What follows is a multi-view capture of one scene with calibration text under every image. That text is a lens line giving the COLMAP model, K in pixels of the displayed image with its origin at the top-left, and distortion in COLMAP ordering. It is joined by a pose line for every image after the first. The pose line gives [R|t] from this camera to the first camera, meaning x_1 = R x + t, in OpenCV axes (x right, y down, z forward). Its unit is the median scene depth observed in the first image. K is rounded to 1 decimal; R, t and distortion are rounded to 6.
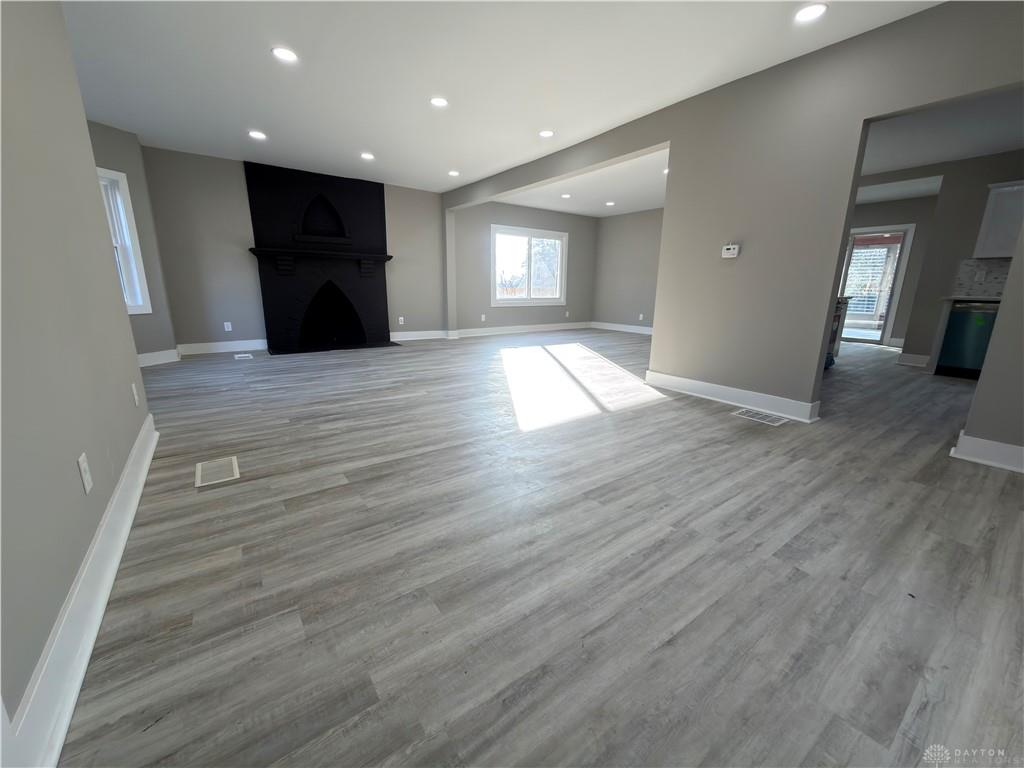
lens RADIAL K [[406.1, 0, 513.9], [0, 406.1, 384.2], [0, 0, 1]] dist [0.000124, 0.000046]
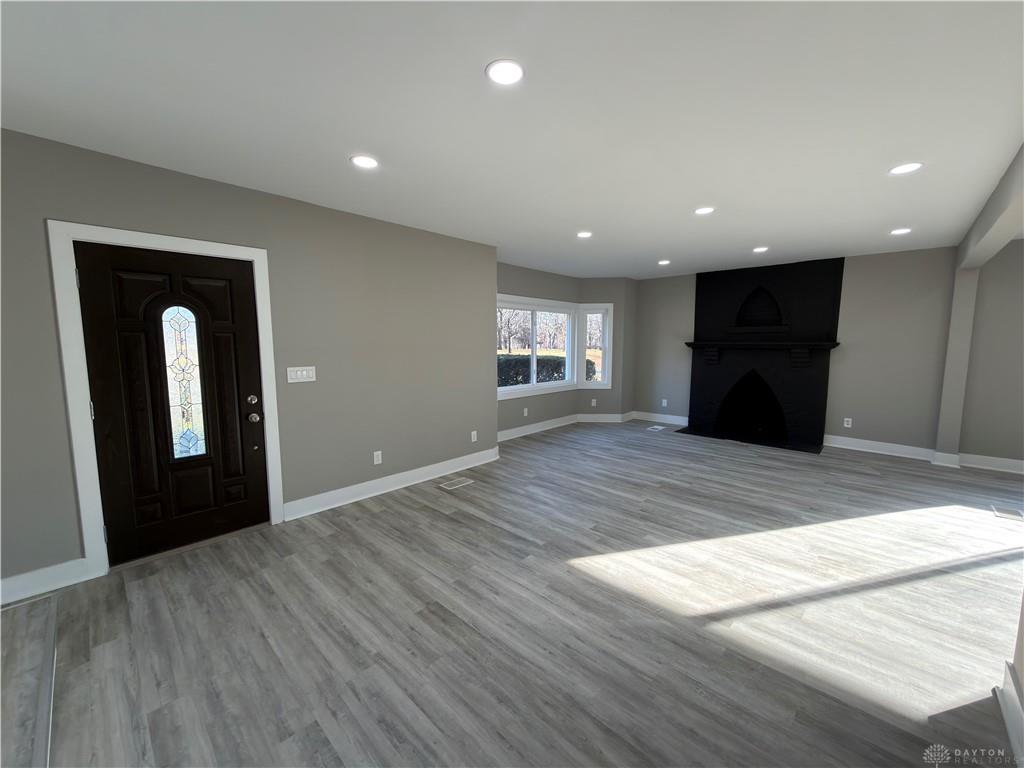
lens RADIAL K [[406.1, 0, 513.9], [0, 406.1, 384.2], [0, 0, 1]] dist [0.000124, 0.000046]
pose [[0.184017, 0.088745, -0.978909, 0.977514], [-0.228258, 0.972548, 0.045260, -0.330826], [0.956052, 0.215116, 0.199222, 0.645645]]
